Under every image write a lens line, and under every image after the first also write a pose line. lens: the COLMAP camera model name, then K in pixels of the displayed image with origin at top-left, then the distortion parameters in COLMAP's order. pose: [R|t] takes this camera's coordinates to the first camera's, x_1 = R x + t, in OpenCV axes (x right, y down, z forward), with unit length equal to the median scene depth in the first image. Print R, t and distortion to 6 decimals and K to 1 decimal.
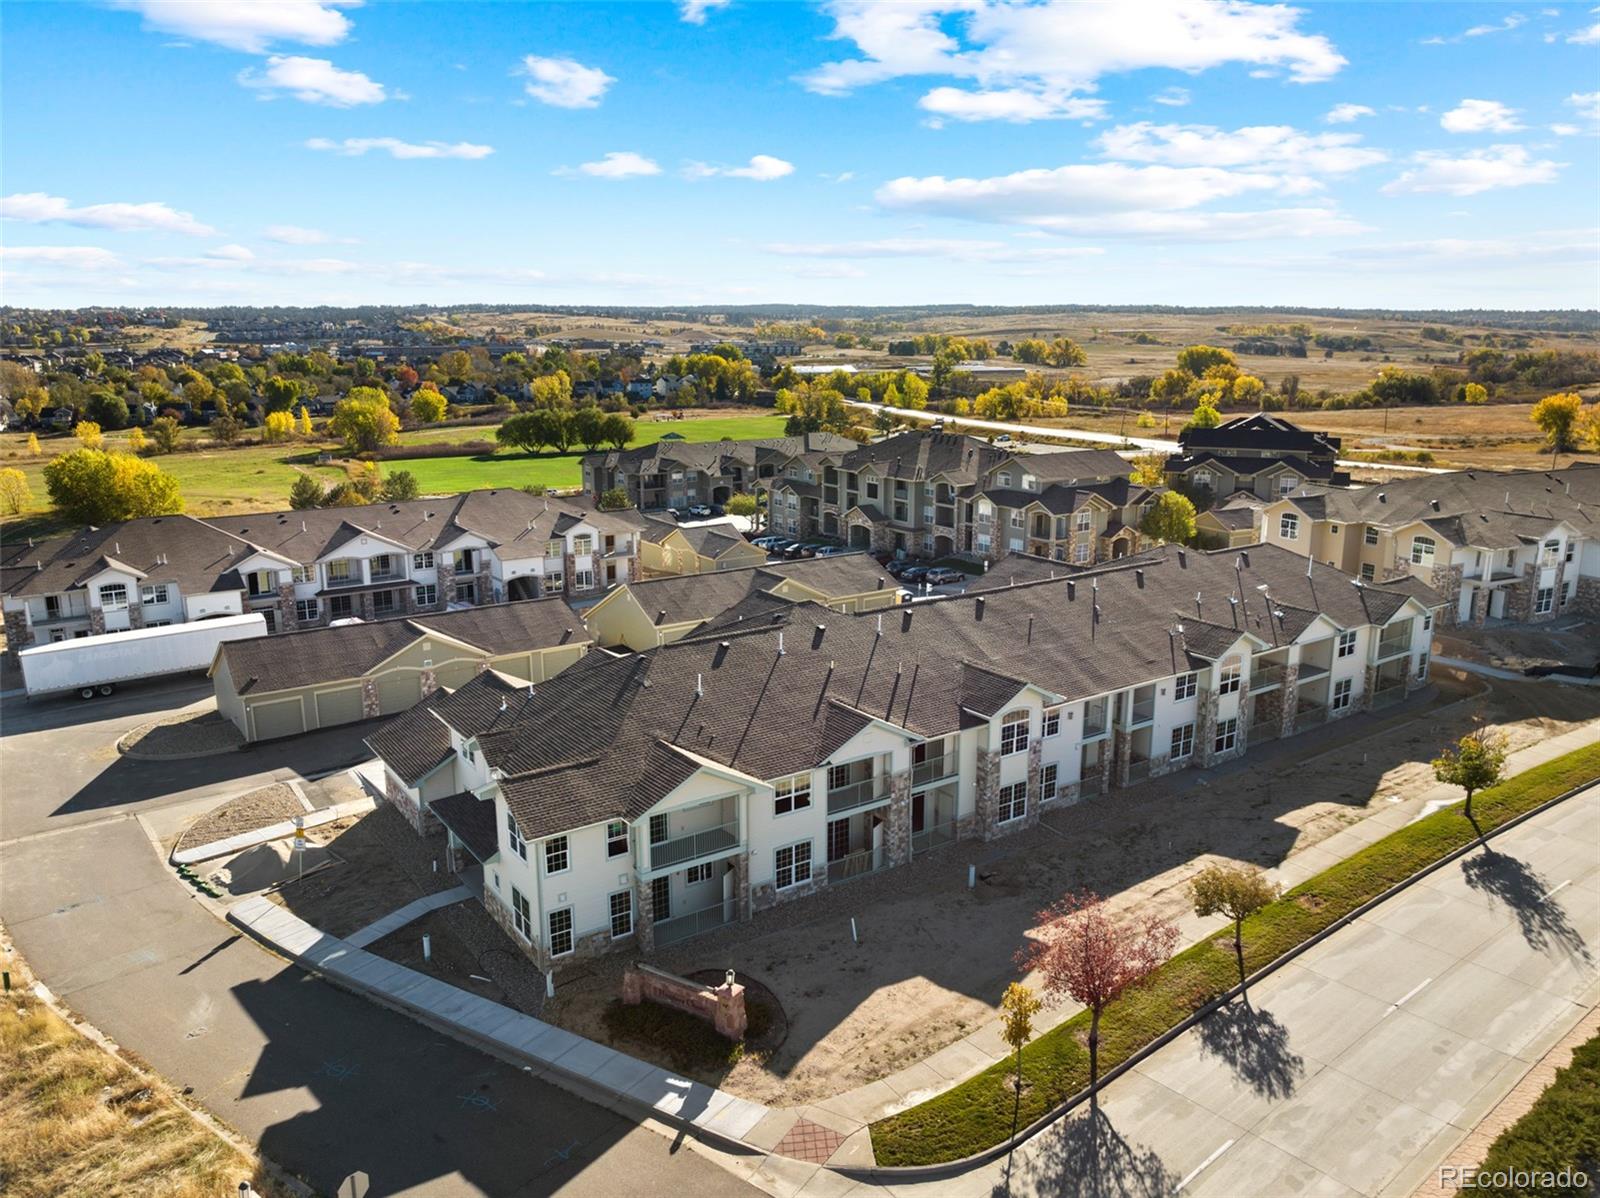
lens RADIAL K [[1162.4, 0, 800.0], [0, 1162.4, 599.0], [0, 0, 1]] dist [-0.041077, -0.002965]
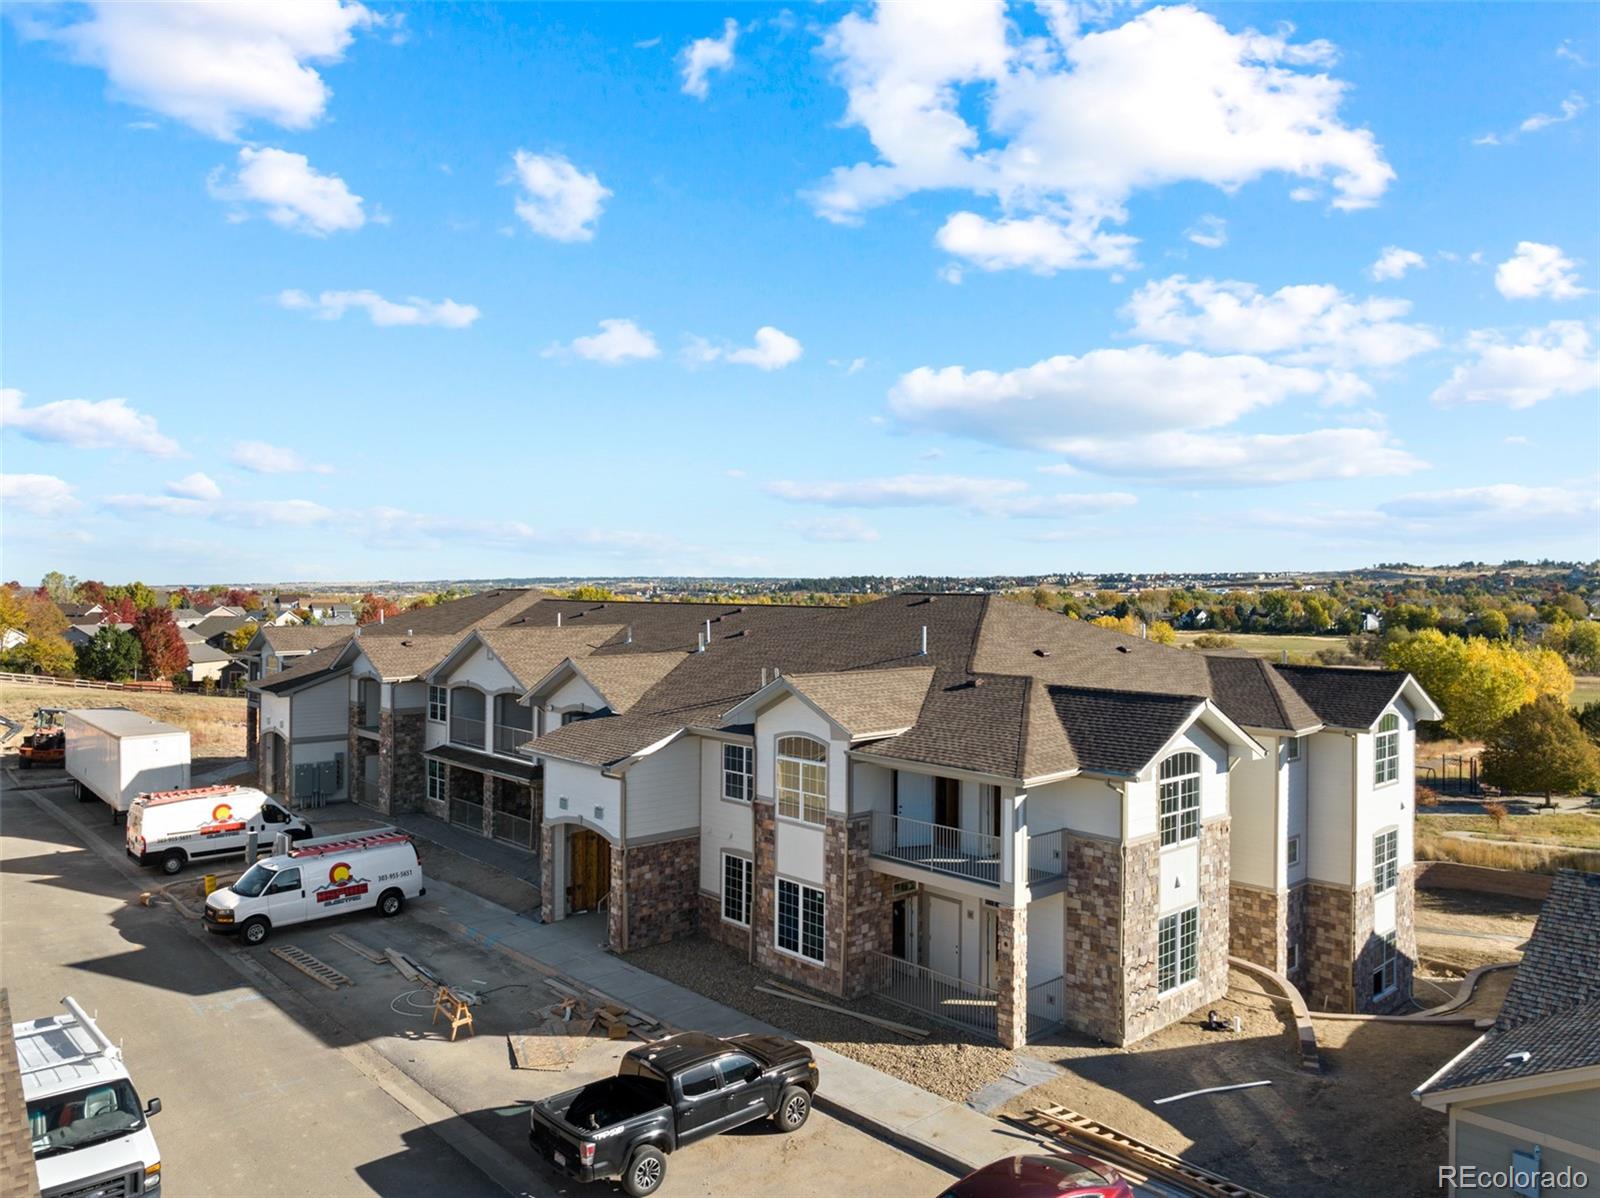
lens RADIAL K [[1125.4, 0, 800.0], [0, 1125.4, 599.0], [0, 0, 1]] dist [-0.042299, 0.007413]
pose [[0.123710, 0.006816, -0.992295, 0.016660], [-0.227007, 0.973653, -0.021613, -0.023904], [0.966004, 0.227932, 0.121998, 0.287943]]
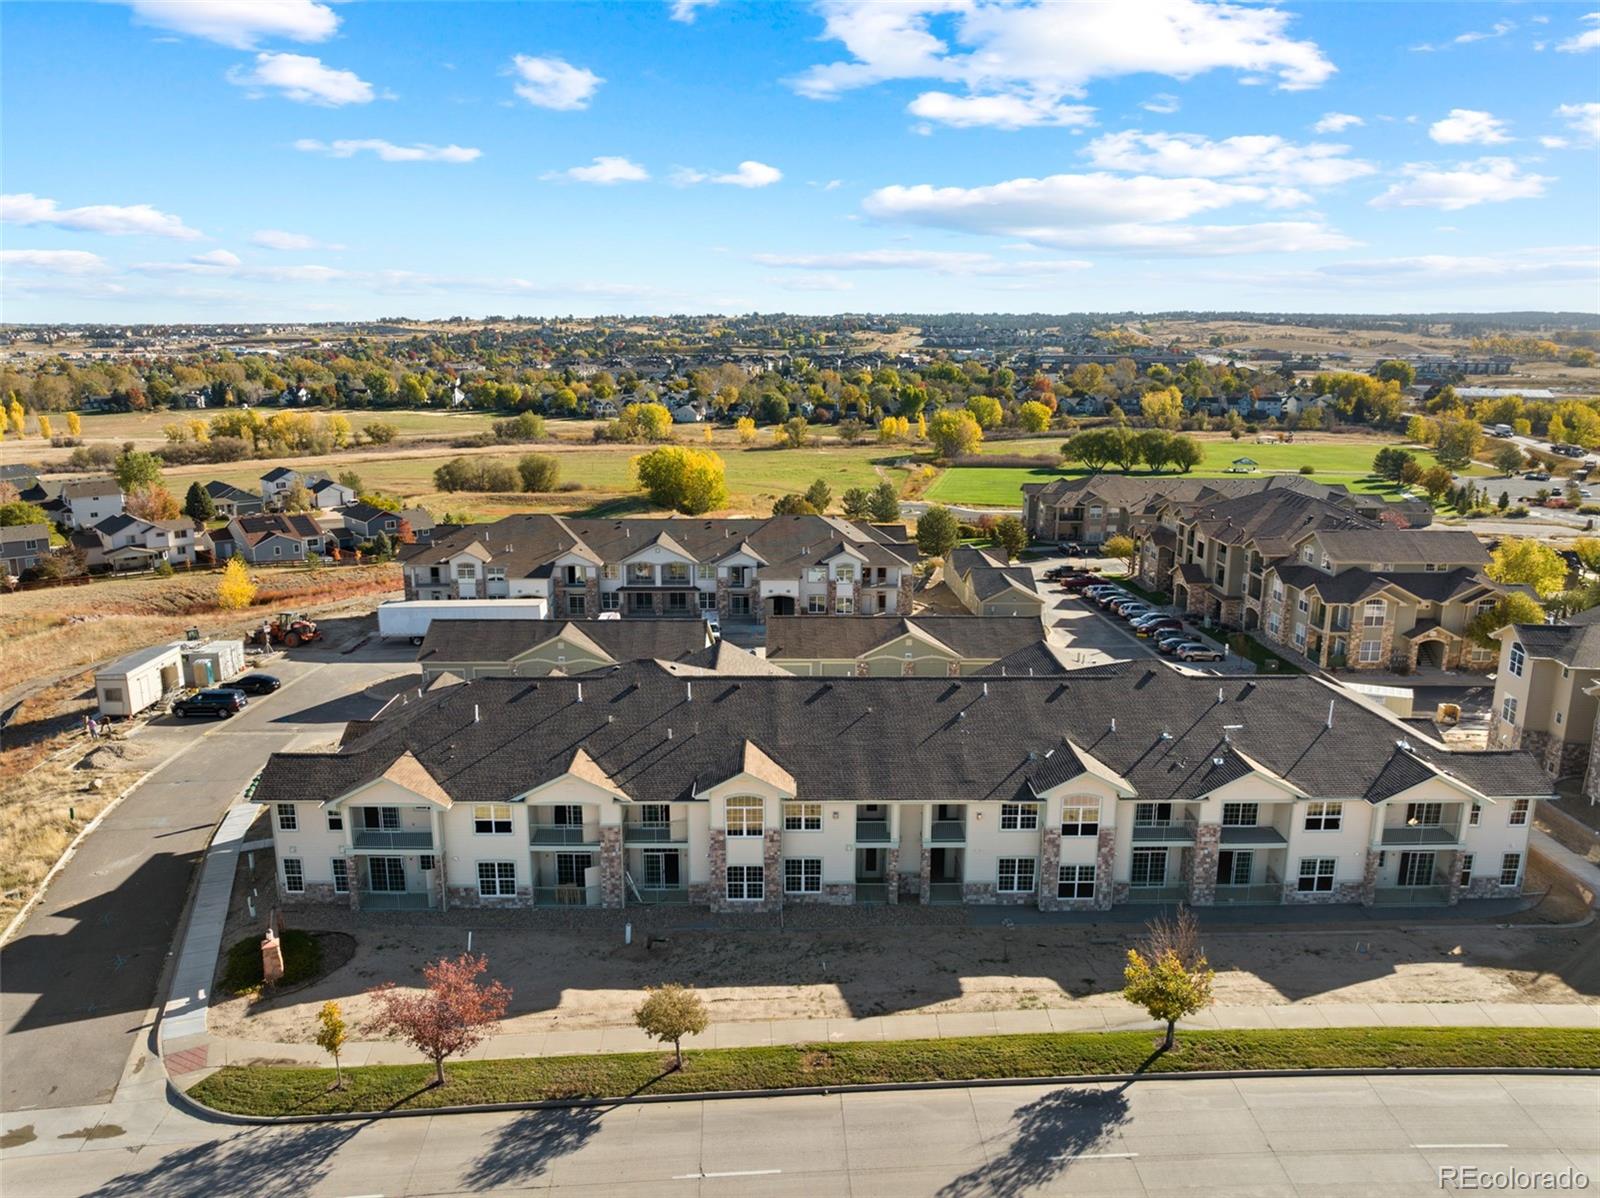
lens RADIAL K [[1131.8, 0, 800.0], [0, 1131.8, 599.0], [0, 0, 1]] dist [-0.038482, 0.003114]
pose [[0.829076, 0.128764, -0.544108, 0.108315], [-0.128017, 0.990987, 0.039455, -0.017924], [0.544284, 0.036944, 0.838087, 0.024805]]
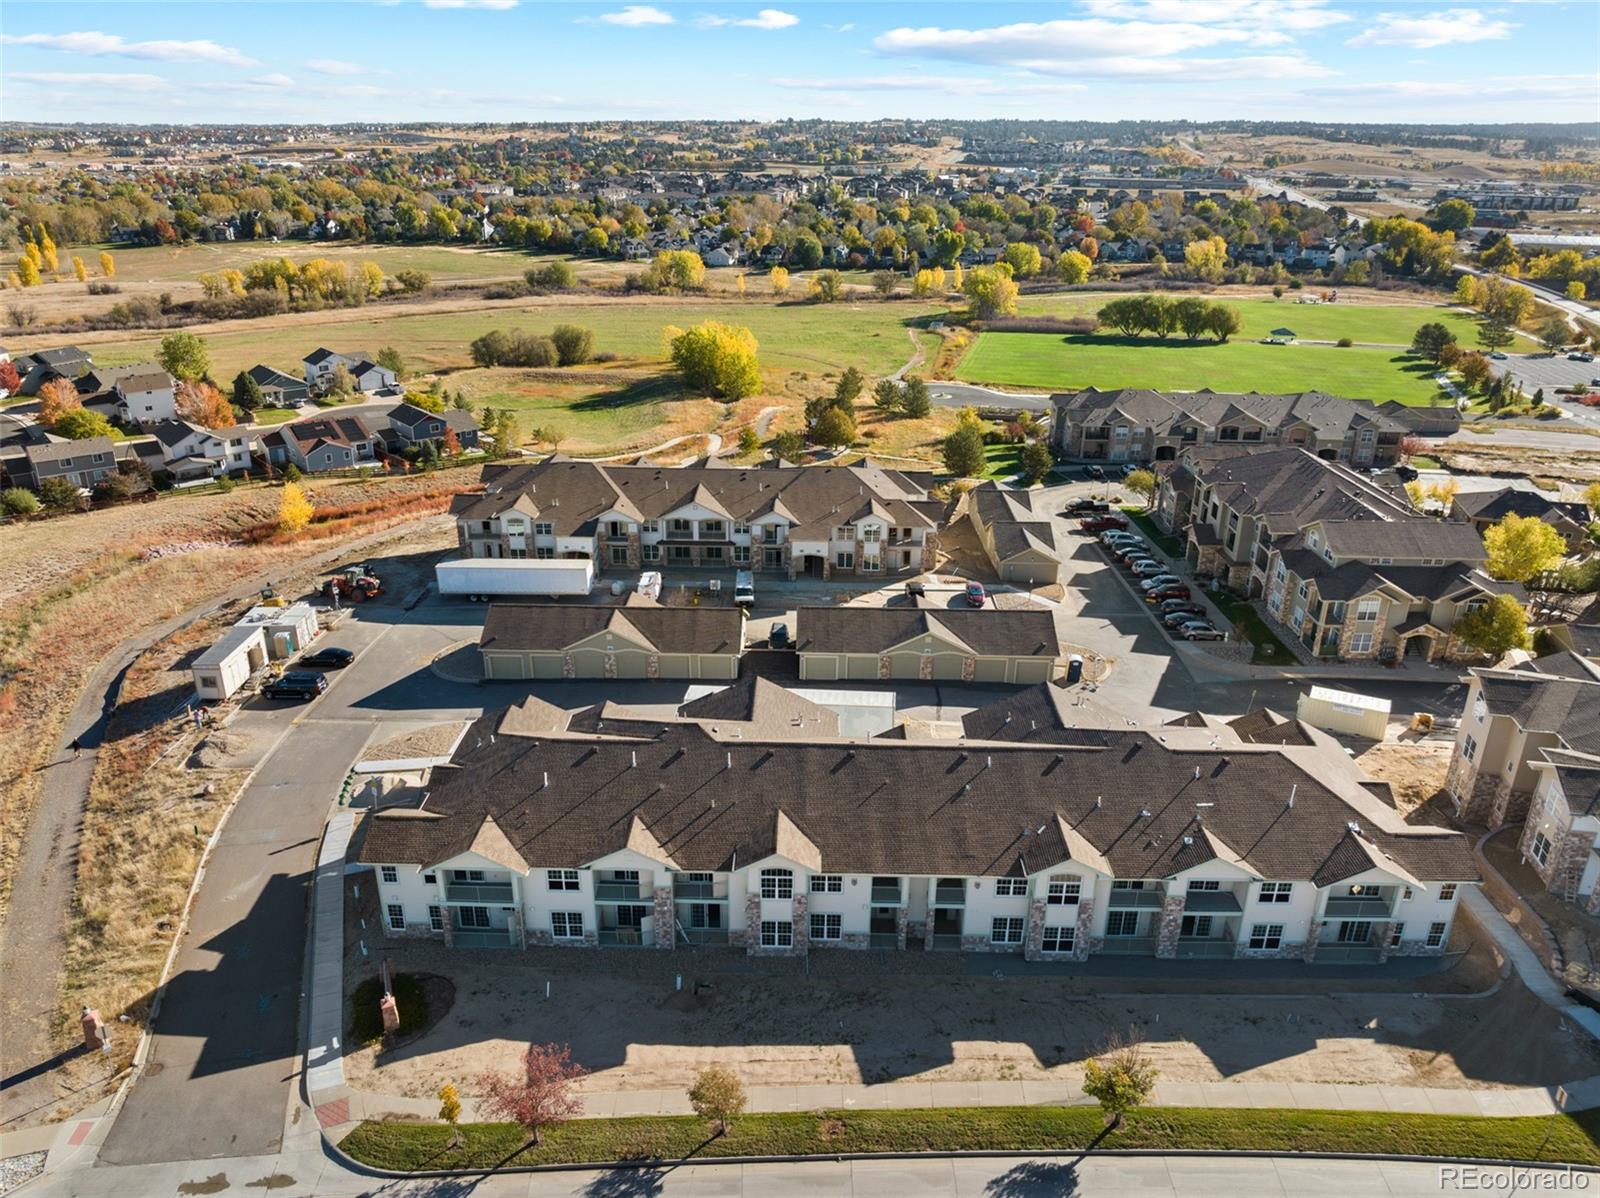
lens RADIAL K [[1125.4, 0, 800.0], [0, 1125.4, 599.0], [0, 0, 1]] dist [-0.042299, 0.007413]
pose [[0.811903, 0.230753, -0.536252, 0.110781], [-0.140783, 0.968847, 0.203752, -0.060423], [0.566562, -0.089931, 0.819097, 0.010718]]
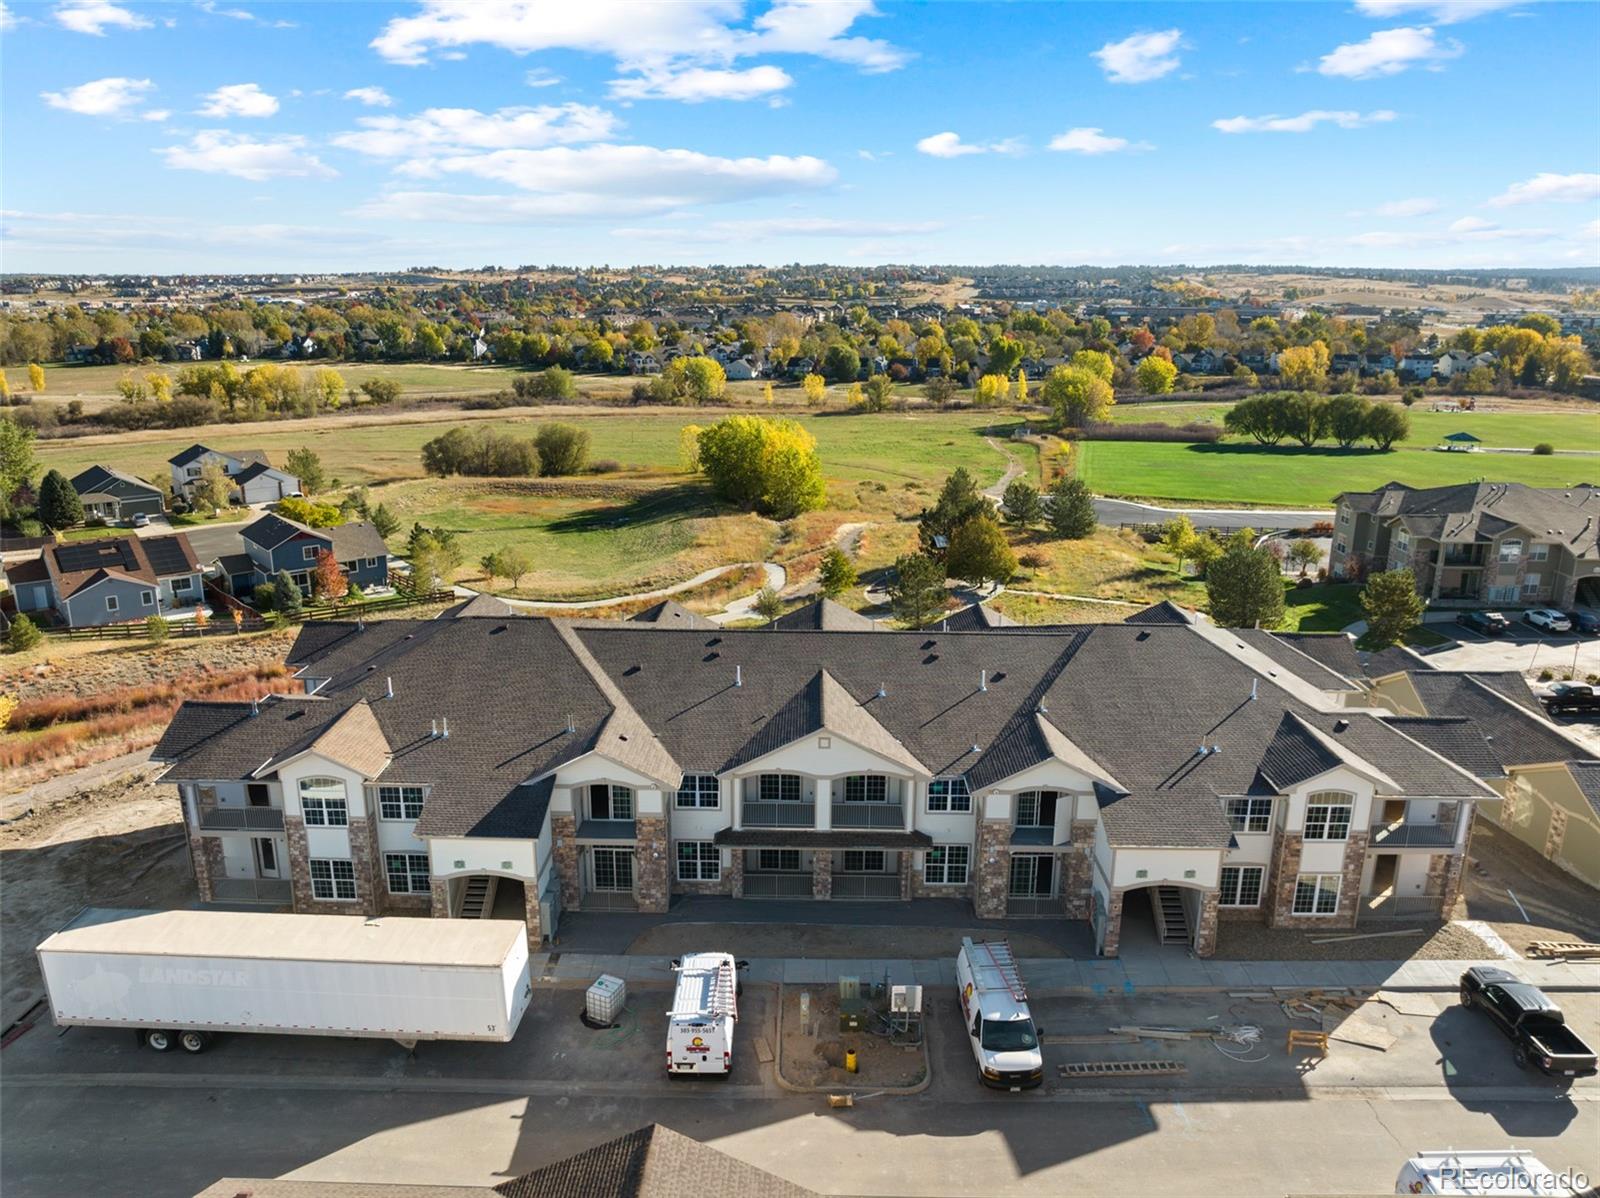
lens RADIAL K [[1125.4, 0, 800.0], [0, 1125.4, 599.0], [0, 0, 1]] dist [-0.042299, 0.007413]
pose [[0.811430, 0.159572, -0.562244, -0.038875], [-0.136629, 0.987141, 0.082980, -0.038905], [0.568256, 0.009486, 0.822797, 0.170669]]
